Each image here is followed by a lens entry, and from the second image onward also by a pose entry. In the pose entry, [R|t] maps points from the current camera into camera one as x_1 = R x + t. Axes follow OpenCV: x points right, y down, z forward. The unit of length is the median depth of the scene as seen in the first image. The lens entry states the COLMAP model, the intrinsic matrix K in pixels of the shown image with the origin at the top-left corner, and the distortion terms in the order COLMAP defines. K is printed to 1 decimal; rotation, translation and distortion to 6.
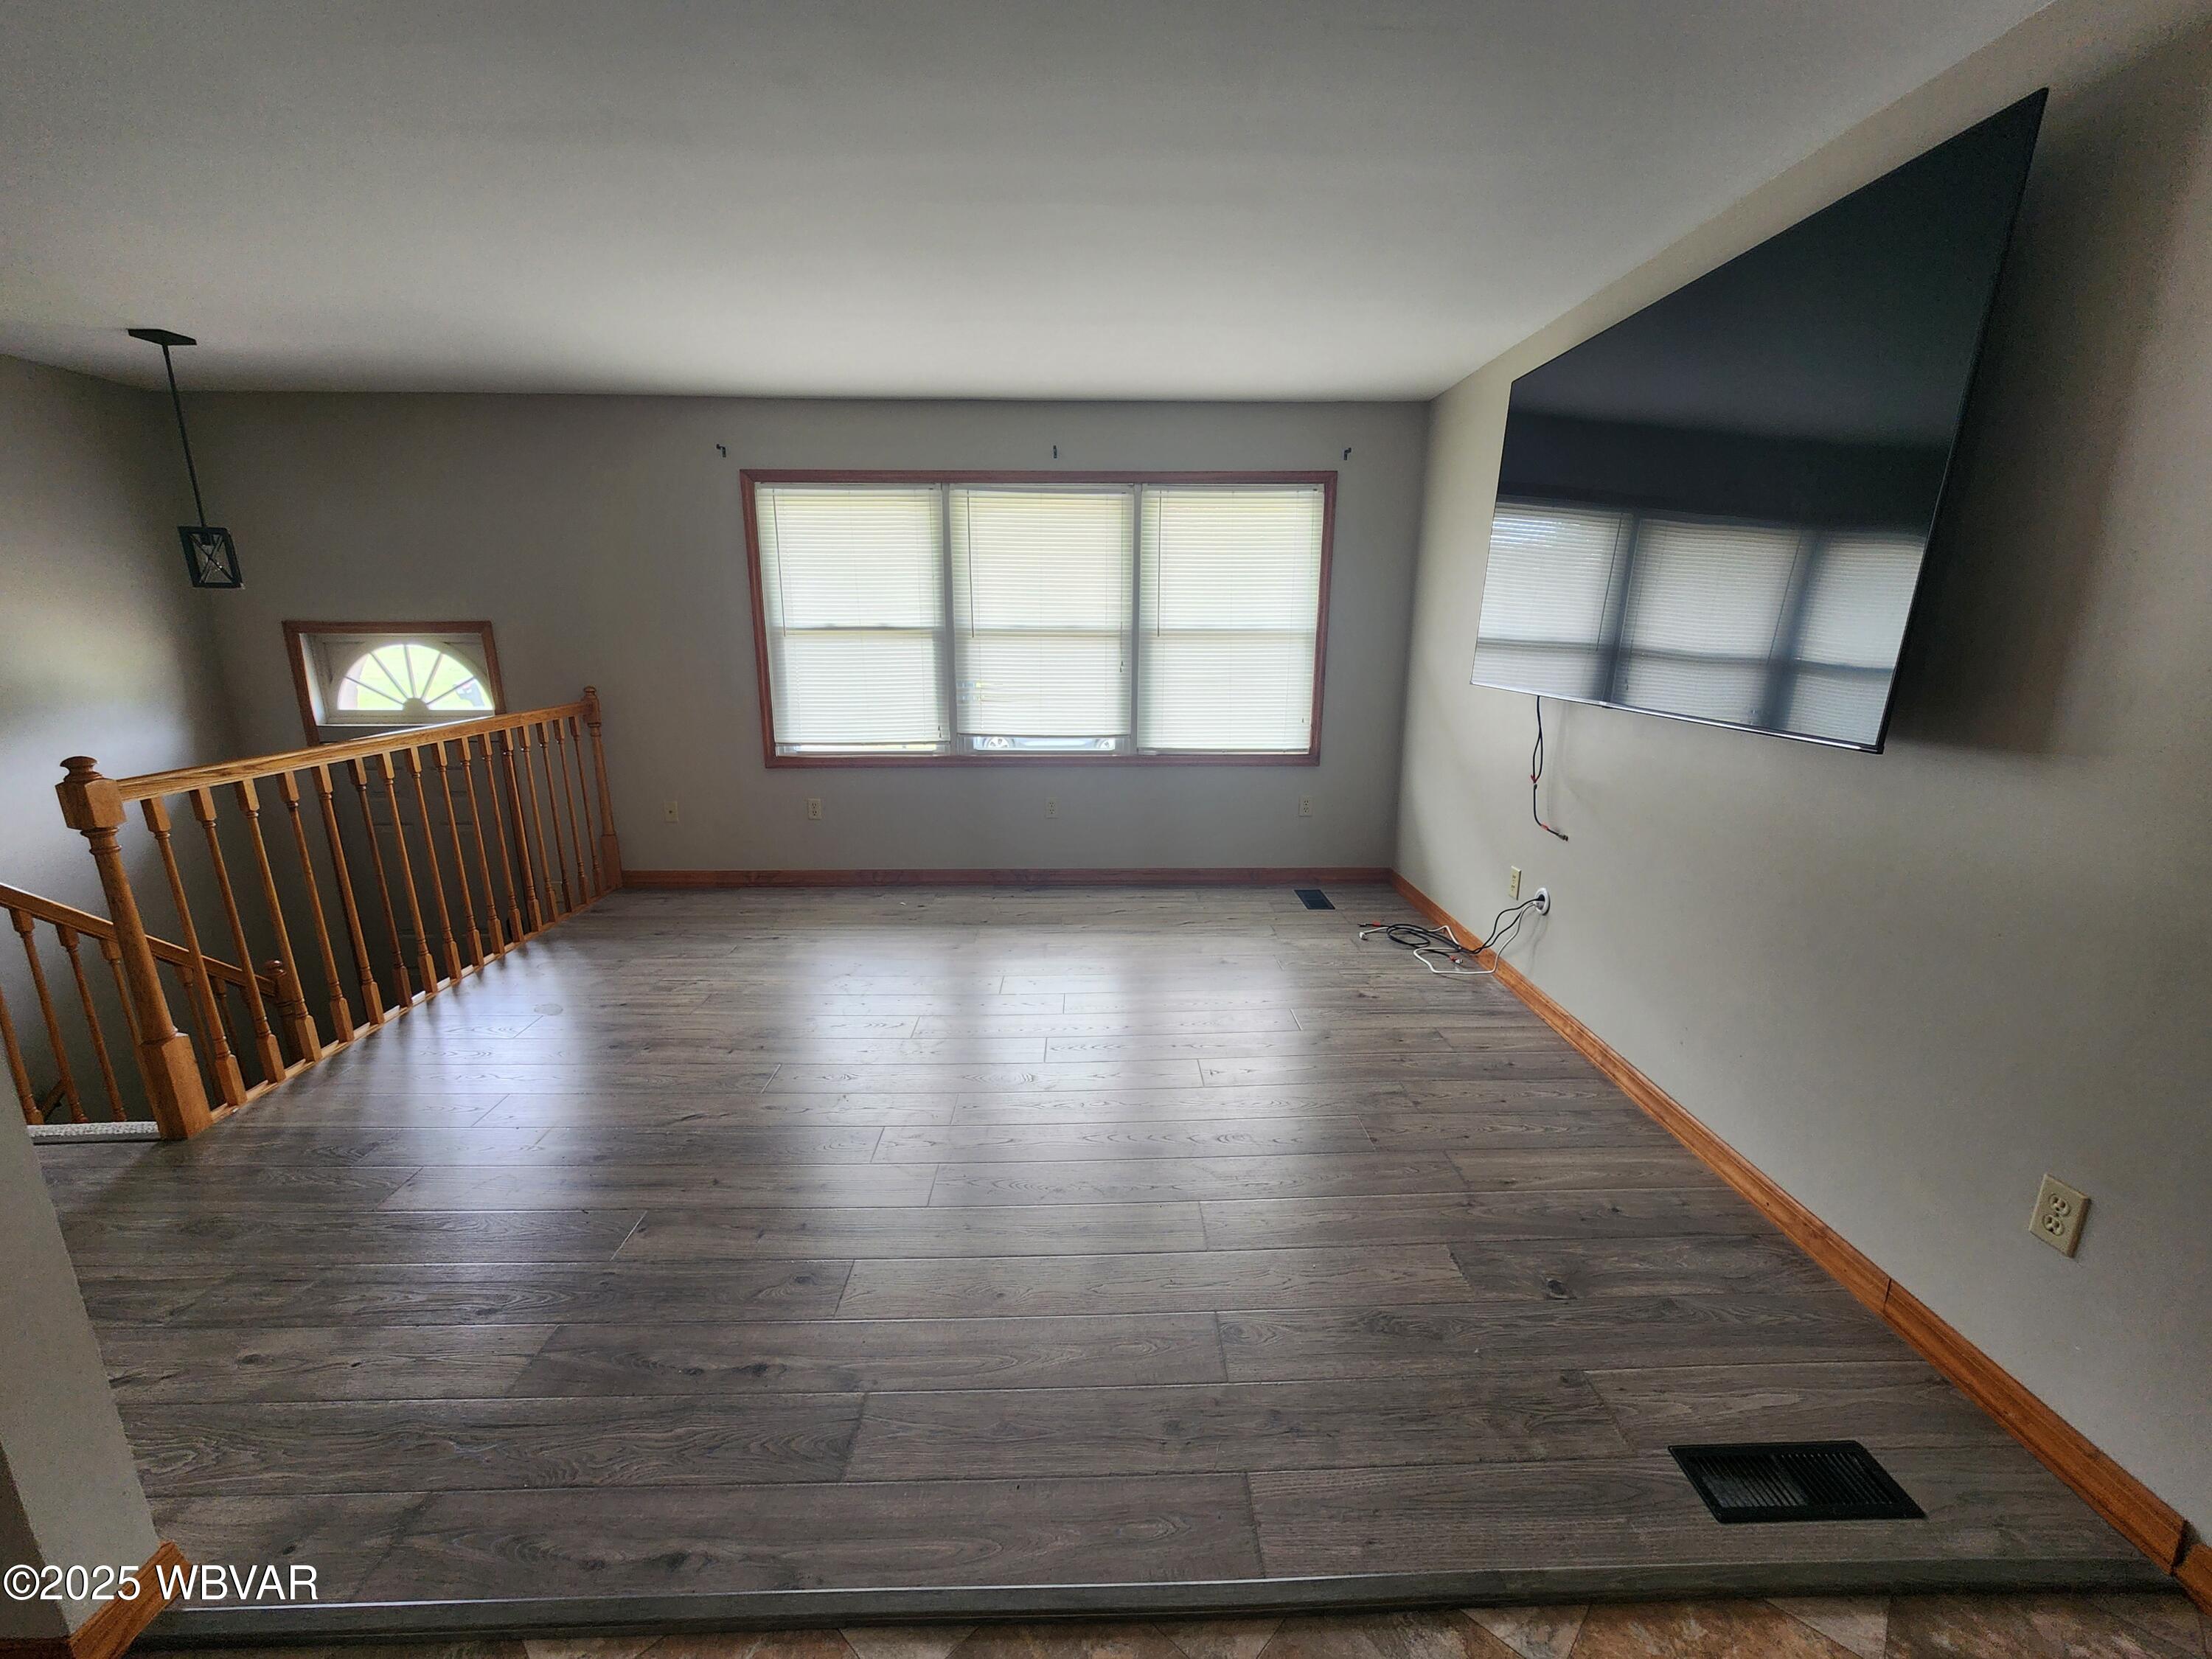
lens RADIAL K [[911.3, 0, 1112.9], [0, 911.3, 853.8], [0, 0, 1]] dist [0.000626, -0.000142]
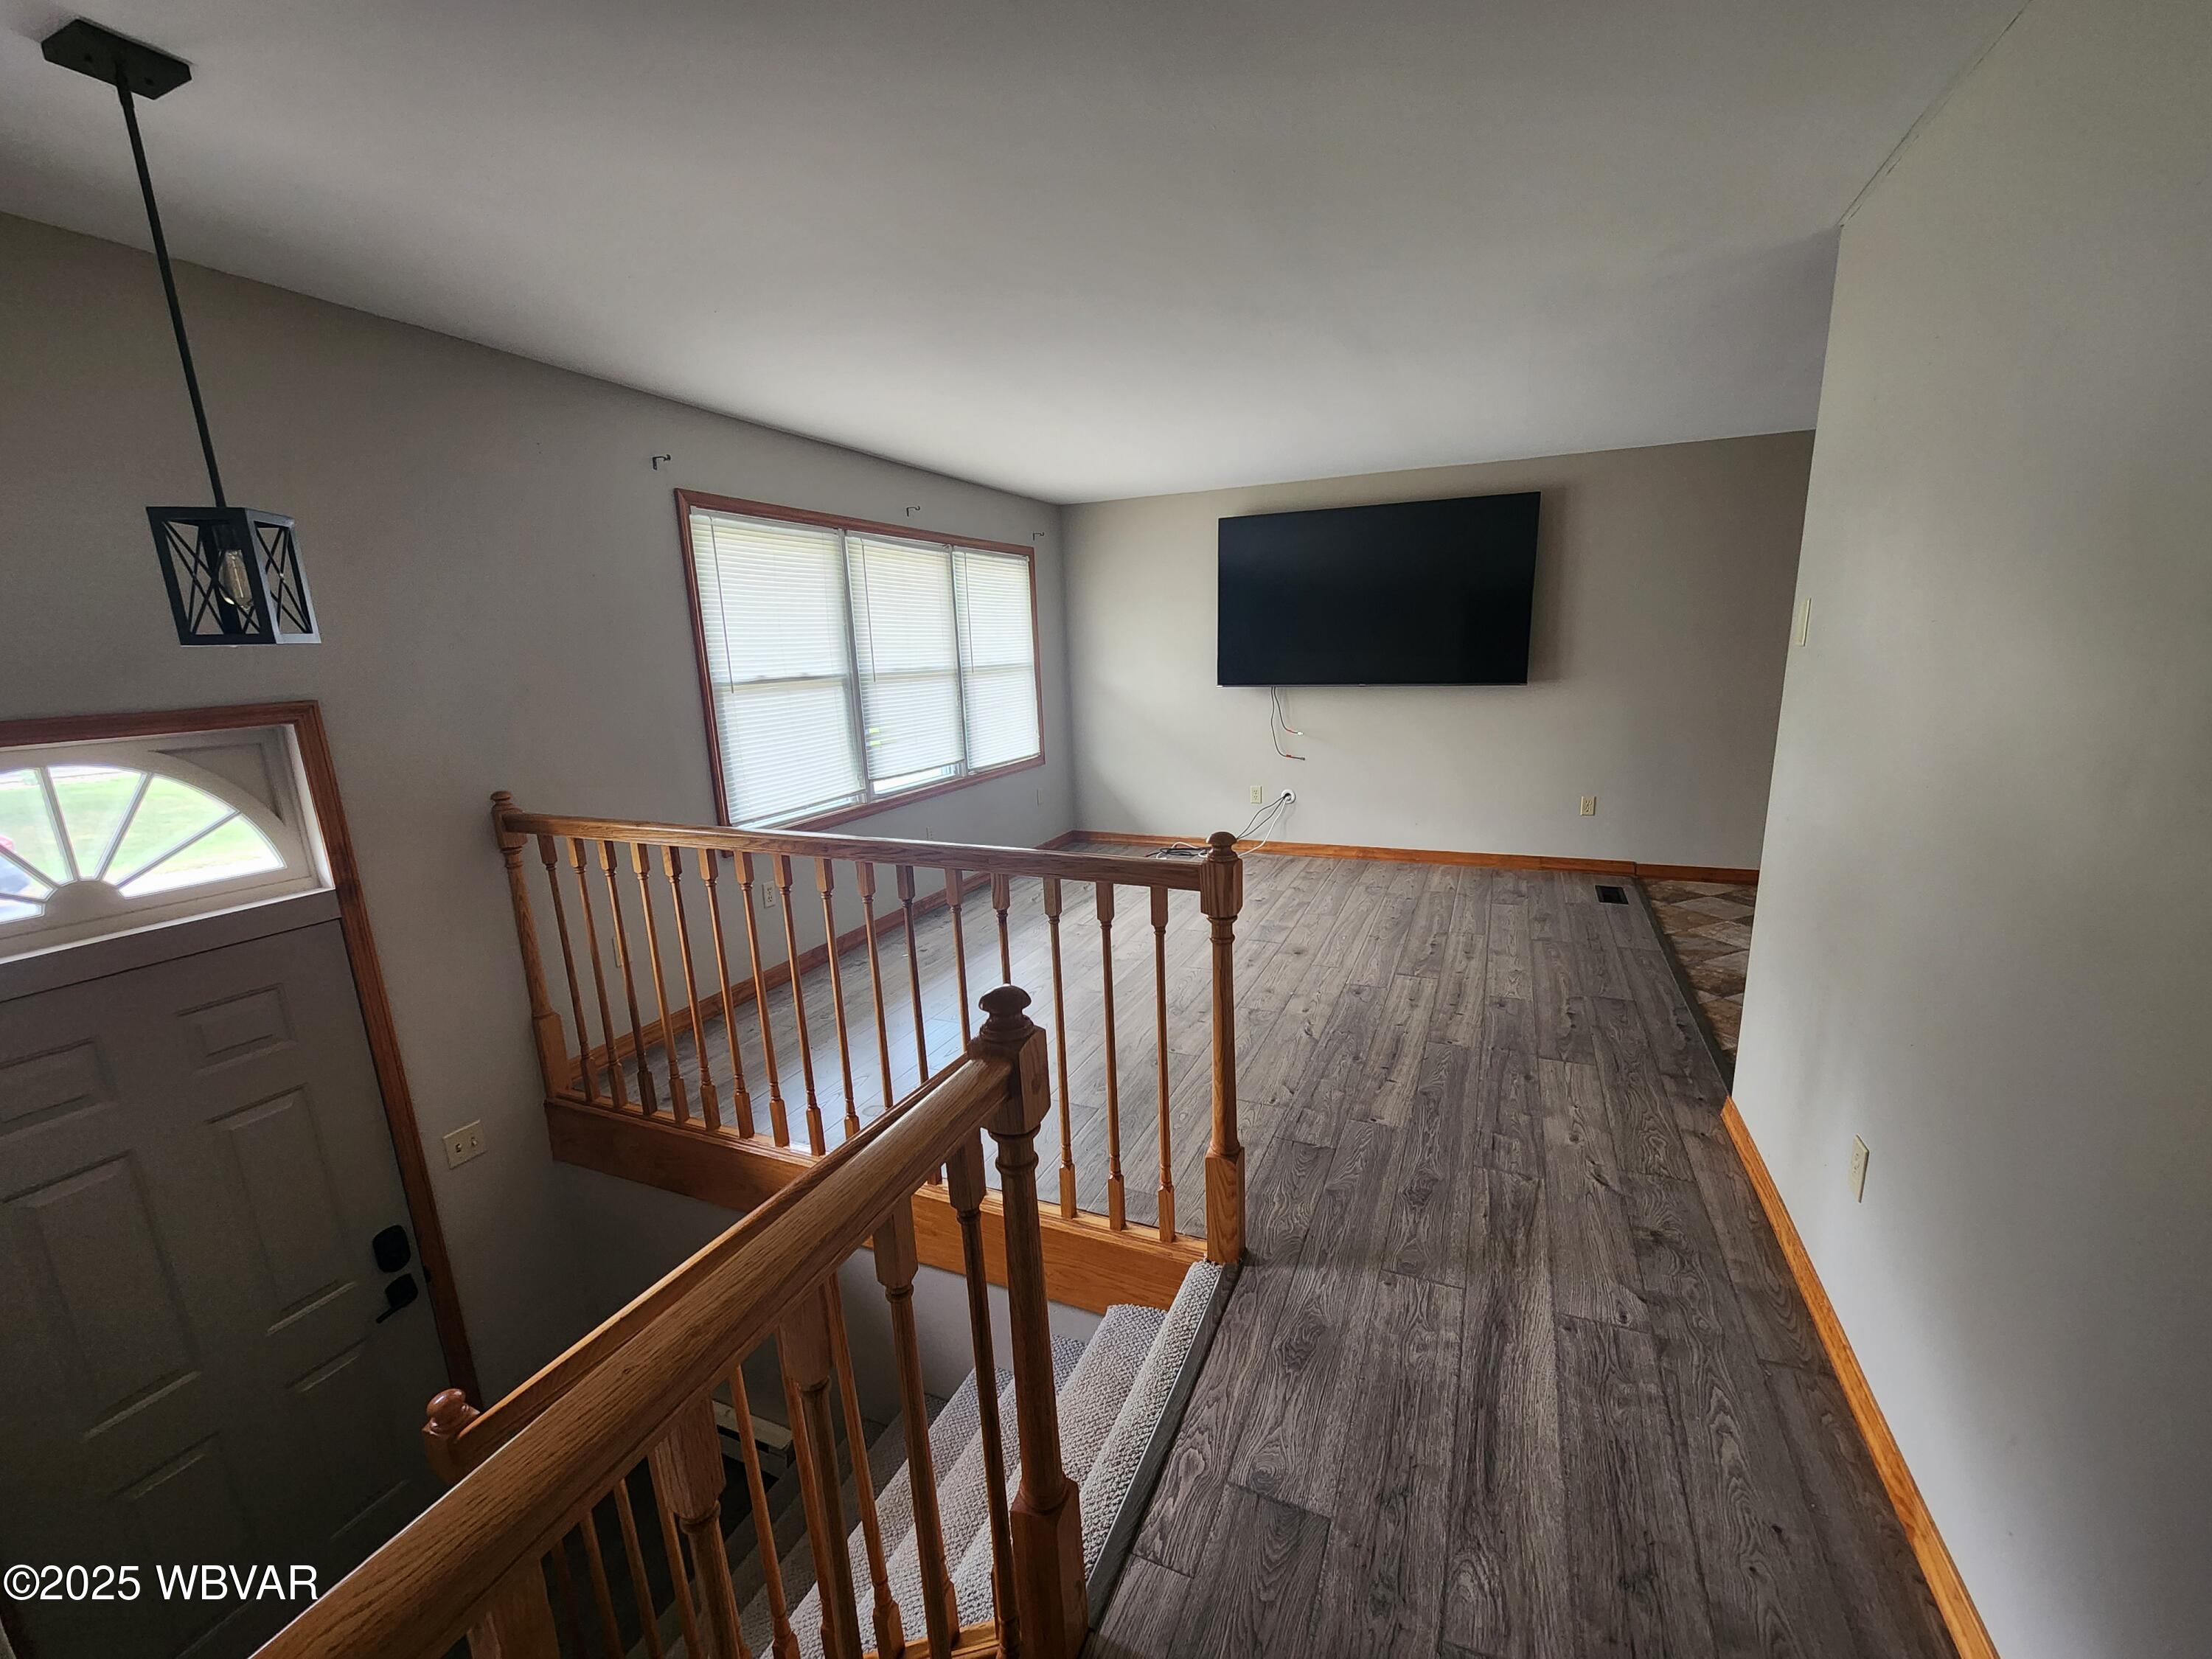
lens RADIAL K [[905.9, 0, 1109.8], [0, 905.9, 853.1], [0, 0, 1]] dist [0.000249, 0.000258]
pose [[0.416368, -0.220084, 0.882157, -1.150745], [0.258266, 0.958922, 0.117337, -0.127386], [-0.871743, 0.178976, 0.456104, 0.418028]]
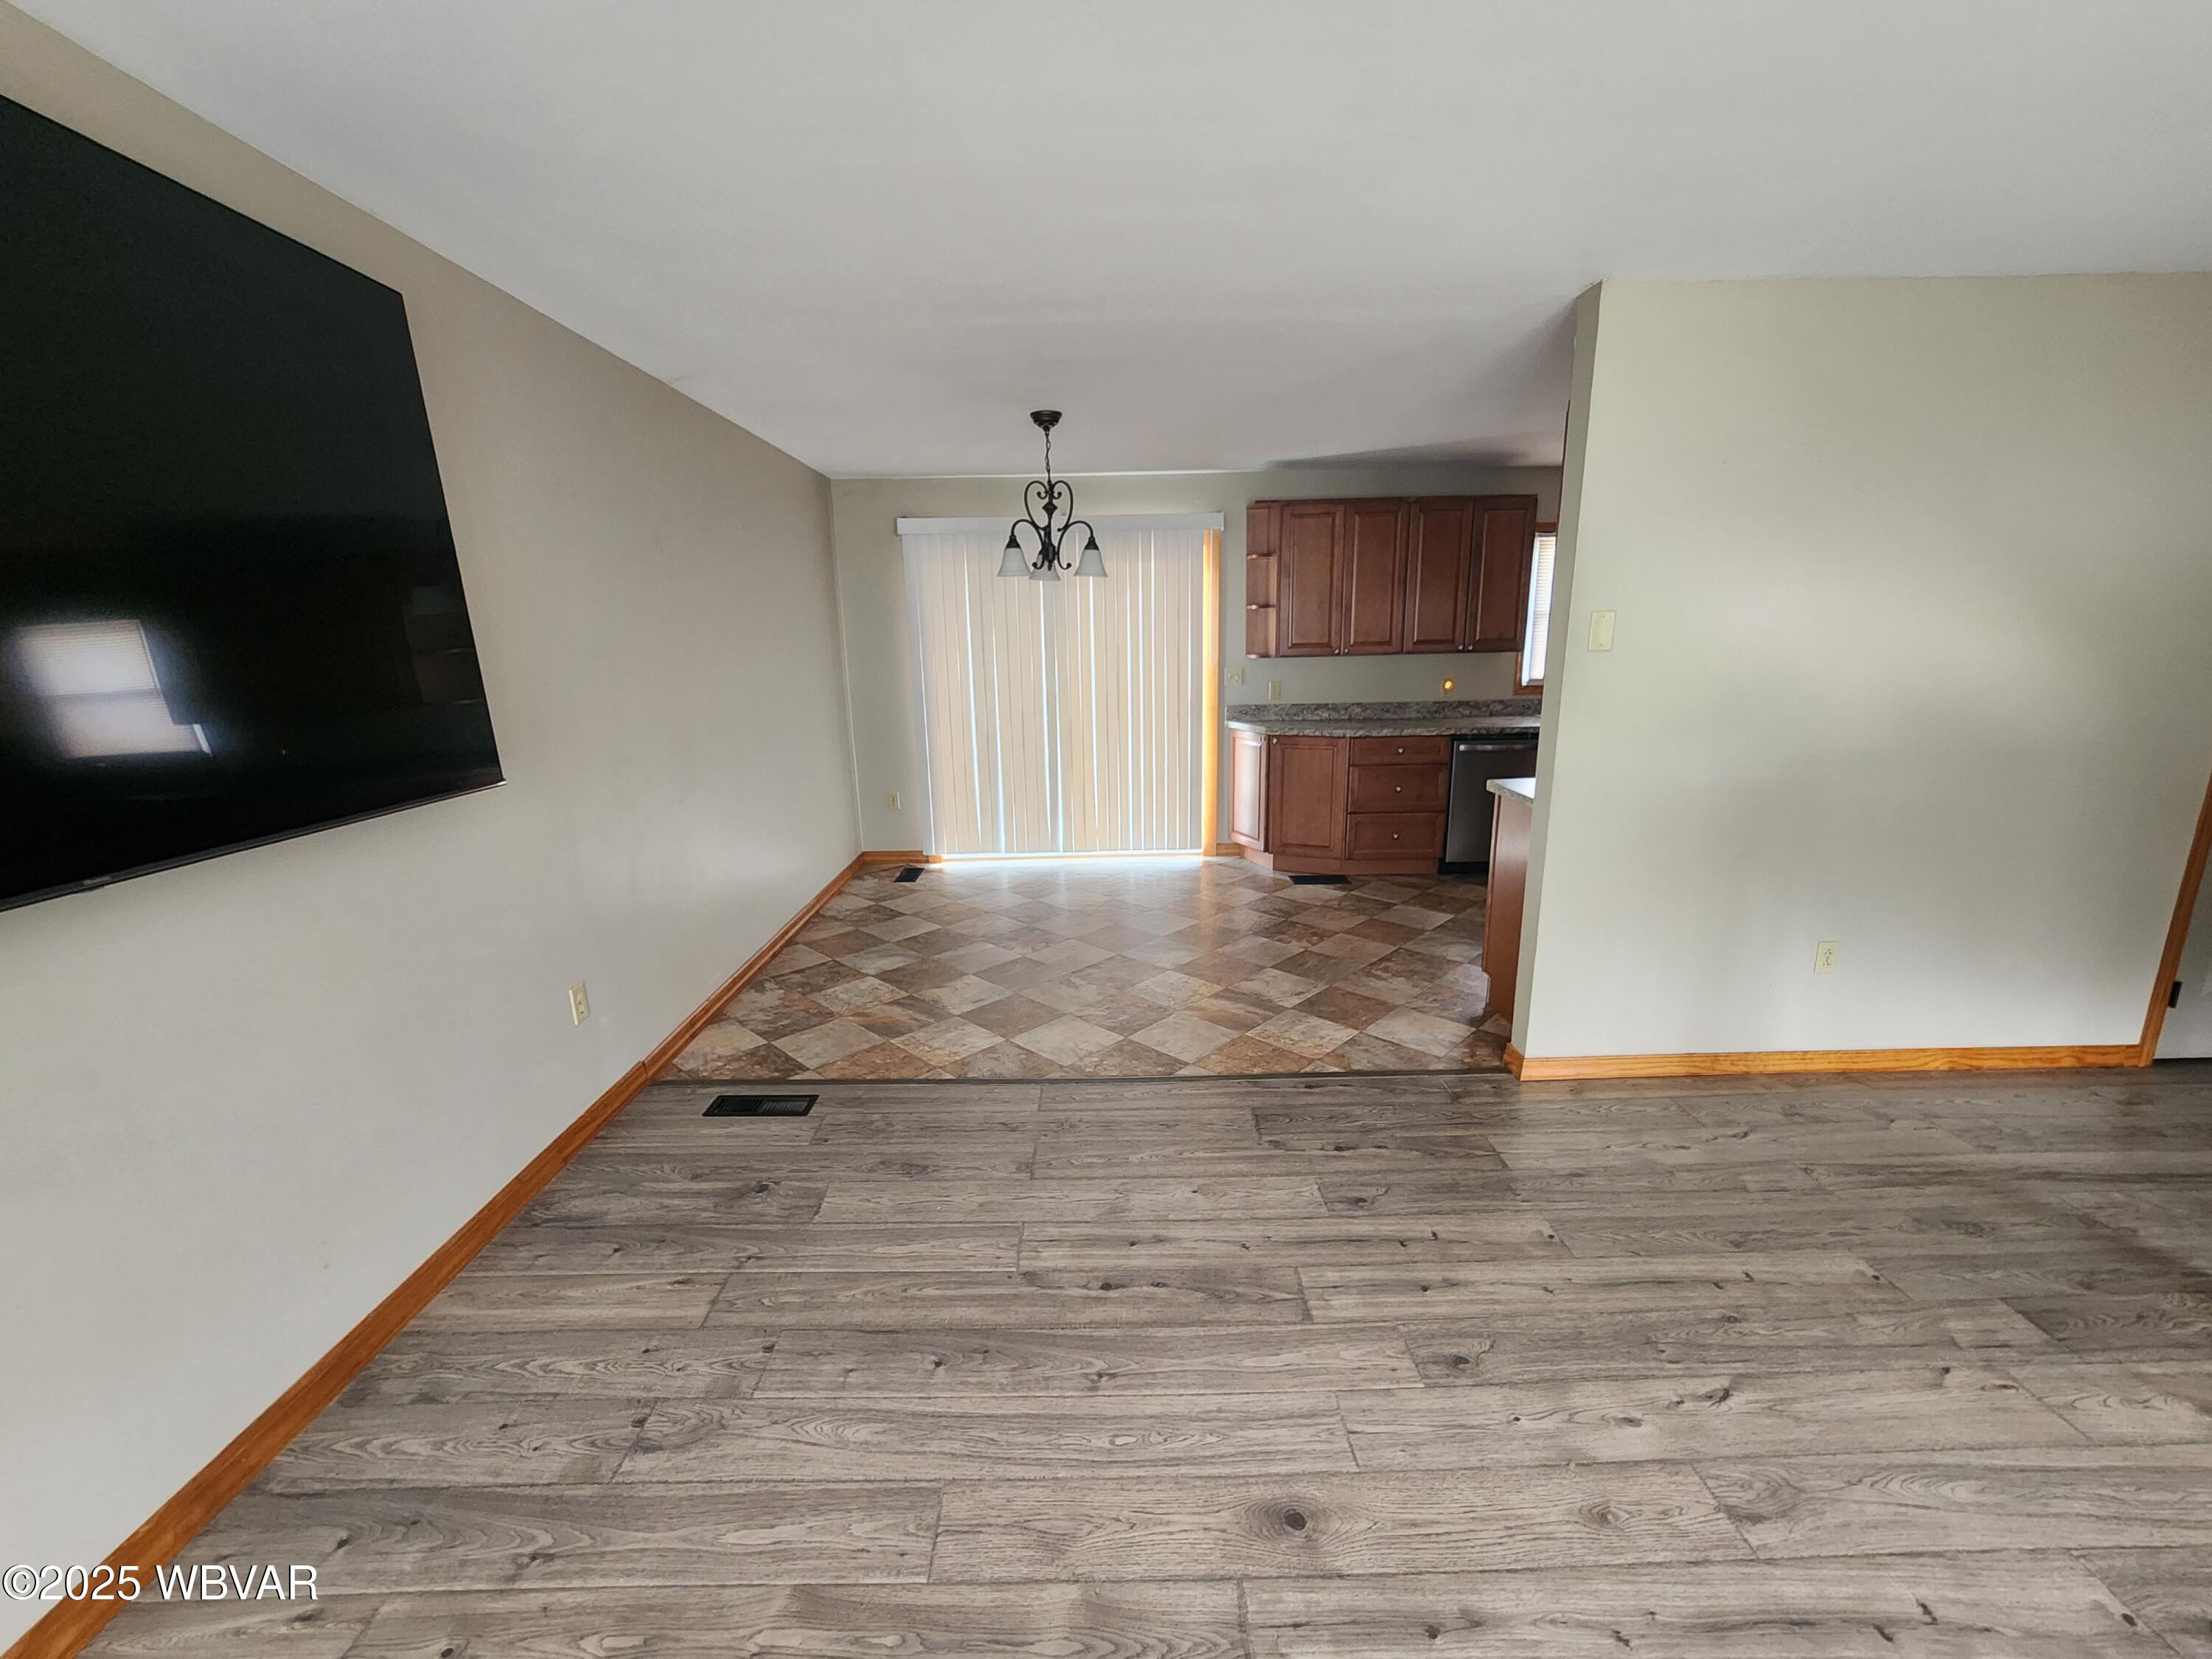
lens RADIAL K [[914.3, 0, 1106.0], [0, 914.3, 829.5], [0, 0, 1]] dist [-0.001394, 0.000499]
pose [[-0.999849, 0.012787, 0.011787, -0.009996], [0.016712, 0.893919, 0.447917, -0.278374], [-0.004809, 0.448046, -0.893998, 0.978566]]
